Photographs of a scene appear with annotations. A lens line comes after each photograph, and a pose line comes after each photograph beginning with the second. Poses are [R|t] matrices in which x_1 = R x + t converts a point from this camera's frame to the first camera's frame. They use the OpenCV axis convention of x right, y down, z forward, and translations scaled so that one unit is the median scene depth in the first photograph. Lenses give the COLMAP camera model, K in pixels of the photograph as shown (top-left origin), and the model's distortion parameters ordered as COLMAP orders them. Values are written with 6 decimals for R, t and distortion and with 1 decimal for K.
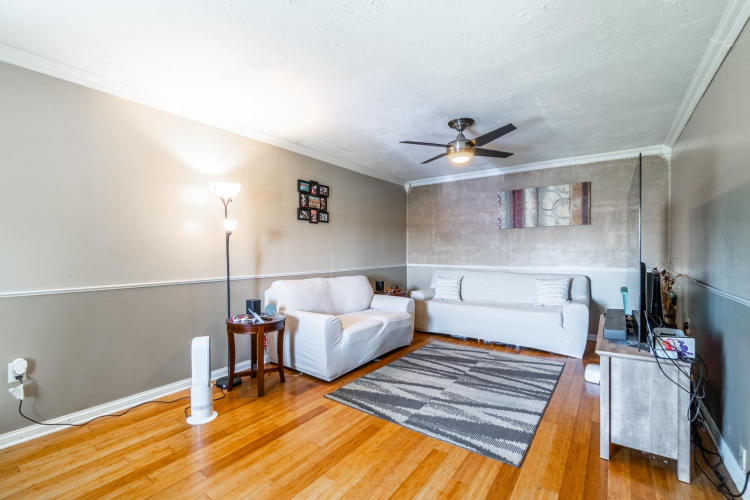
lens RADIAL K [[338.2, 0, 364.1], [0, 338.2, 260.2], [0, 0, 1]] dist [-0.000289, 0.000032]
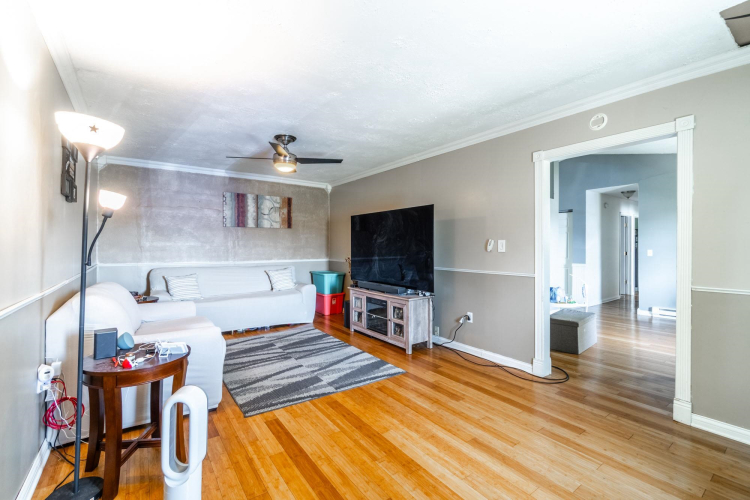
lens RADIAL K [[326.9, 0, 375.0], [0, 326.9, 250.0], [0, 0, 1]] dist [-0.001142, -0.000093]
pose [[0.297667, -0.004814, 0.954658, -0.689682], [0.021909, 0.999758, -0.001790, -0.009727], [-0.954418, 0.021448, 0.297700, 0.369411]]
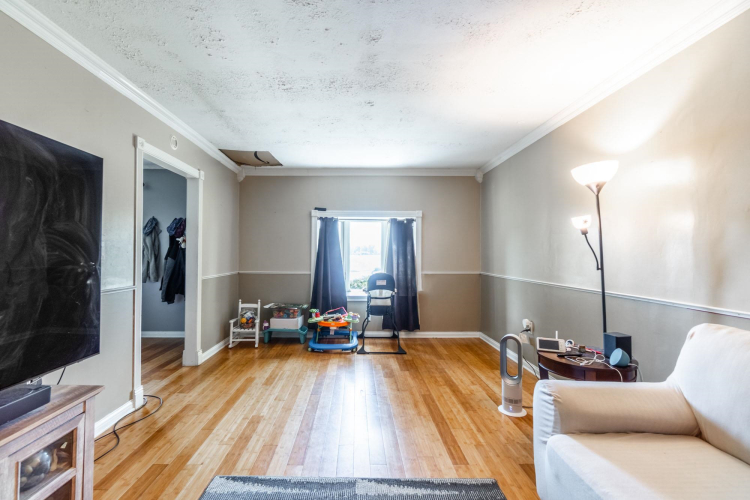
lens RADIAL K [[328.0, 0, 356.3], [0, 328.0, 249.9], [0, 0, 1]] dist [-0.000583, 0.000005]
pose [[-0.802668, -0.008706, -0.596363, 0.401611], [-0.018092, 0.999789, 0.009755, -0.032011], [0.596152, 0.018620, -0.802656, 1.141057]]
